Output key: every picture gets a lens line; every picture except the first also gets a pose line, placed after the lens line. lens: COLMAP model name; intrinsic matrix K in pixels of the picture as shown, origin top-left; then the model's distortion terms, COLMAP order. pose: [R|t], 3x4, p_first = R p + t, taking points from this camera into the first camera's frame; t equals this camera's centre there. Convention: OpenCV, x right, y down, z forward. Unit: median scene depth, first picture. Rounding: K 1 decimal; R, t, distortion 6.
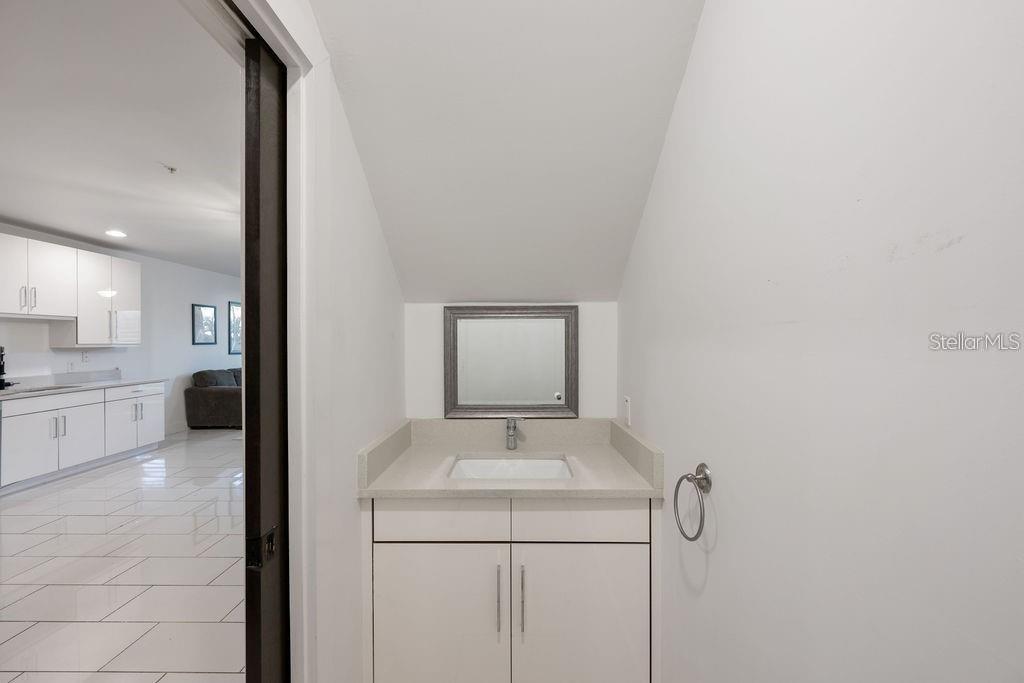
lens RADIAL K [[403.1, 0, 505.1], [0, 403.1, 346.3], [0, 0, 1]] dist [-0.001601, -0.000294]
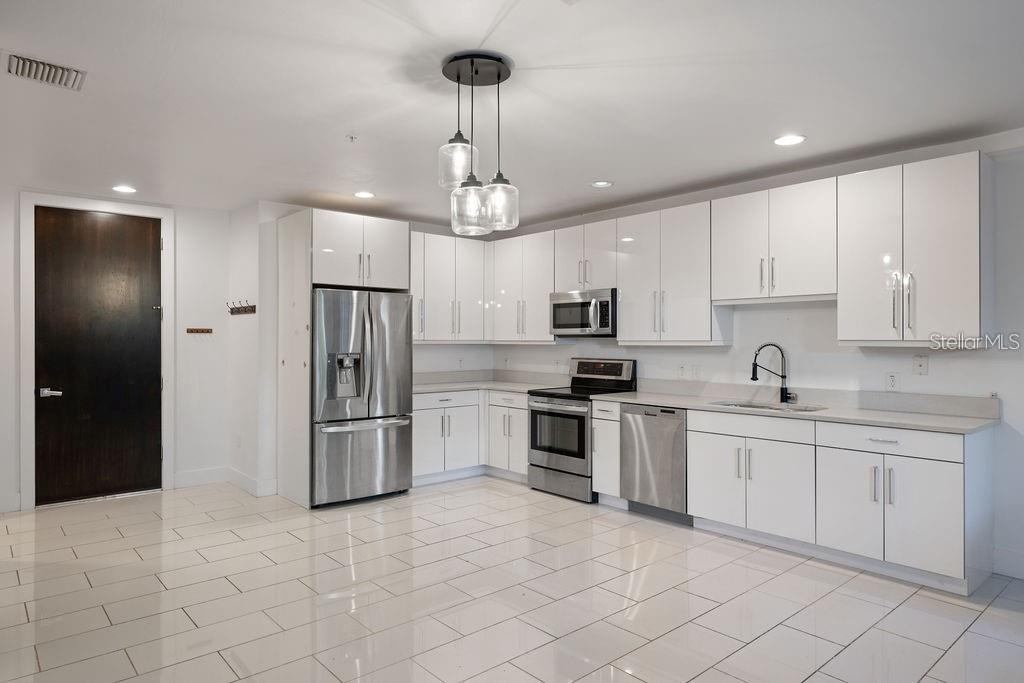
lens RADIAL K [[631.3, 0, 511.4], [0, 631.3, 337.4], [0, 0, 1]] dist [-0.001631, 0.002379]
pose [[-0.730639, -0.001982, -0.682761, -0.100704], [-0.006081, 0.999975, 0.003605, -0.011139], [0.682737, 0.006786, -0.730633, 1.362991]]
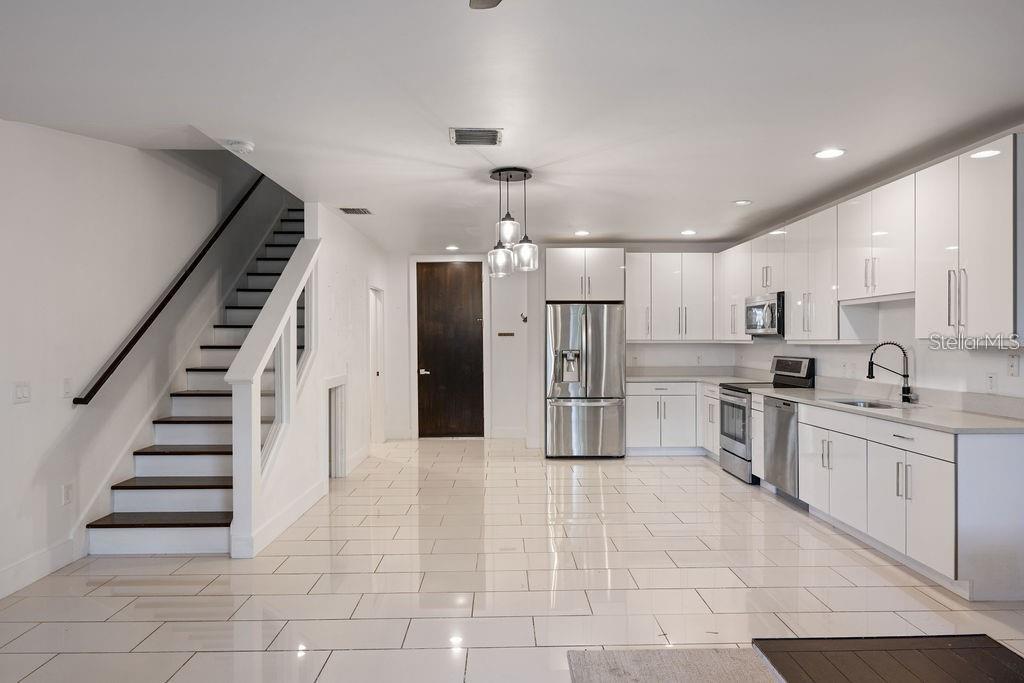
lens RADIAL K [[631.3, 0, 515.6], [0, 631.3, 342.5], [0, 0, 1]] dist [-0.001631, 0.002379]
pose [[-0.998890, 0.005620, -0.046760, -0.456349], [0.005013, 0.999902, 0.013082, -0.016150], [0.046829, 0.012833, -0.998820, 1.900214]]
